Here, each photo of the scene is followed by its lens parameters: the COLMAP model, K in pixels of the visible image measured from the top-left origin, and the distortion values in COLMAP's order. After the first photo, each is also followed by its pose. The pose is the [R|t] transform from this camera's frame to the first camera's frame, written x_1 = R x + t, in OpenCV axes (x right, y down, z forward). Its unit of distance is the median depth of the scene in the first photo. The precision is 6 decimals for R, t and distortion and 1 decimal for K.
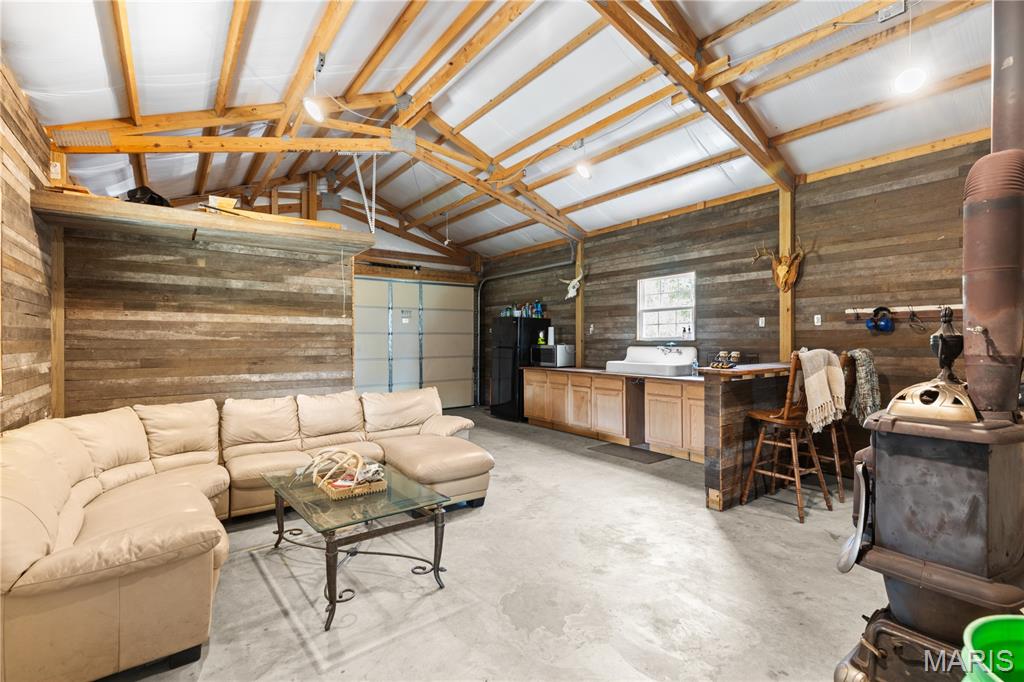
lens RADIAL K [[465.8, 0, 514.0], [0, 465.8, 340.4], [0, 0, 1]] dist [0.005382, 0.000750]
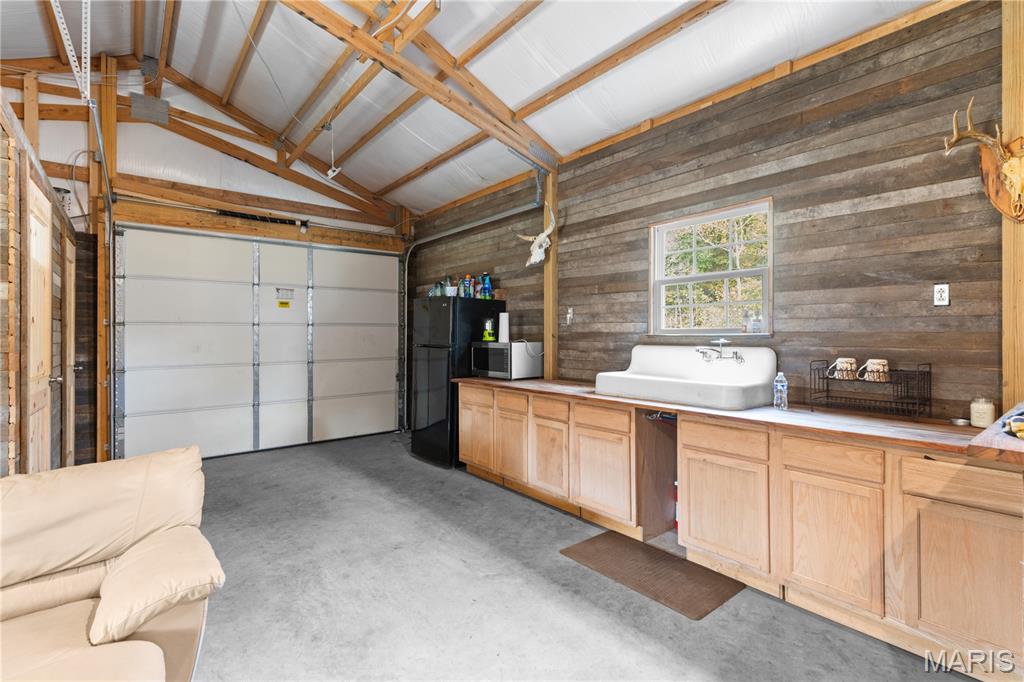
lens RADIAL K [[465.8, 0, 509.9], [0, 465.8, 336.4], [0, 0, 1]] dist [0.005382, 0.000750]
pose [[0.999391, -0.000297, 0.034892, 0.074221], [0.000134, 0.999989, 0.004690, -0.000817], [-0.034893, -0.004683, 0.999380, 0.434847]]
